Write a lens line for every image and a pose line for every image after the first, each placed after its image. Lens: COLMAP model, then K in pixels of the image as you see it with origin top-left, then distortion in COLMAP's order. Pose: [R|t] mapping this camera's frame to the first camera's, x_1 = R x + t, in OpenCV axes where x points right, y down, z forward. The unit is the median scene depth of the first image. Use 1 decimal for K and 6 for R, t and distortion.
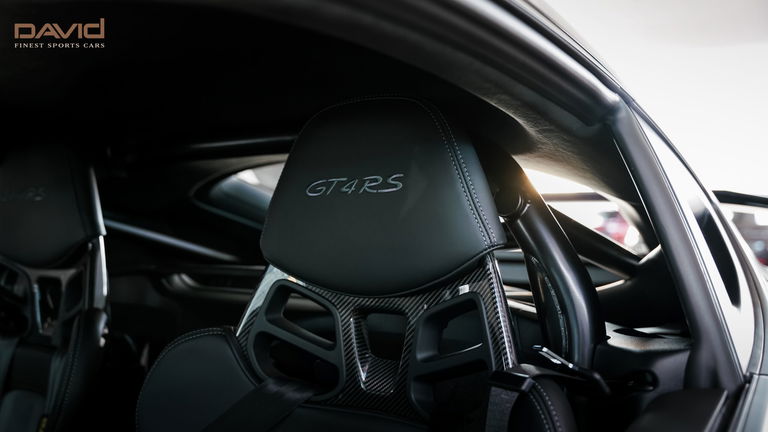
lens RADIAL K [[754.3, 0, 384.0], [0, 754.3, 216.0], [0, 0, 1]] dist [0.012396, 0.017029]
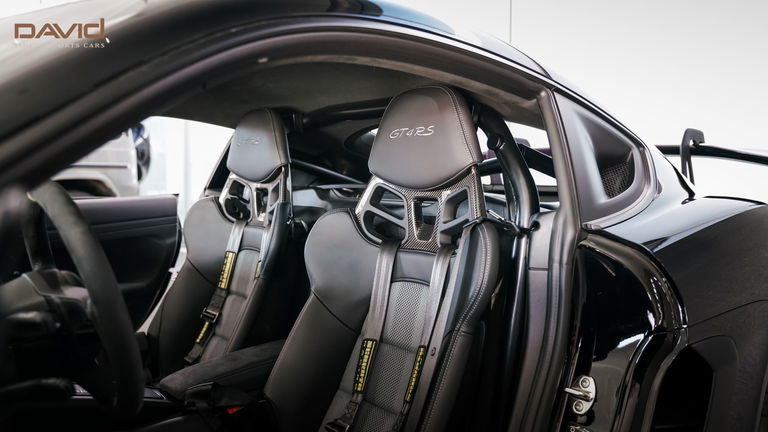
lens RADIAL K [[632.4, 0, 384.0], [0, 632.4, 216.0], [0, 0, 1]] dist [-0.002729, -0.000211]
pose [[0.976625, 0.033573, -0.212312, 0.193310], [-0.020220, 0.997696, 0.064755, 0.056417], [0.213997, -0.058948, 0.975054, -0.486191]]
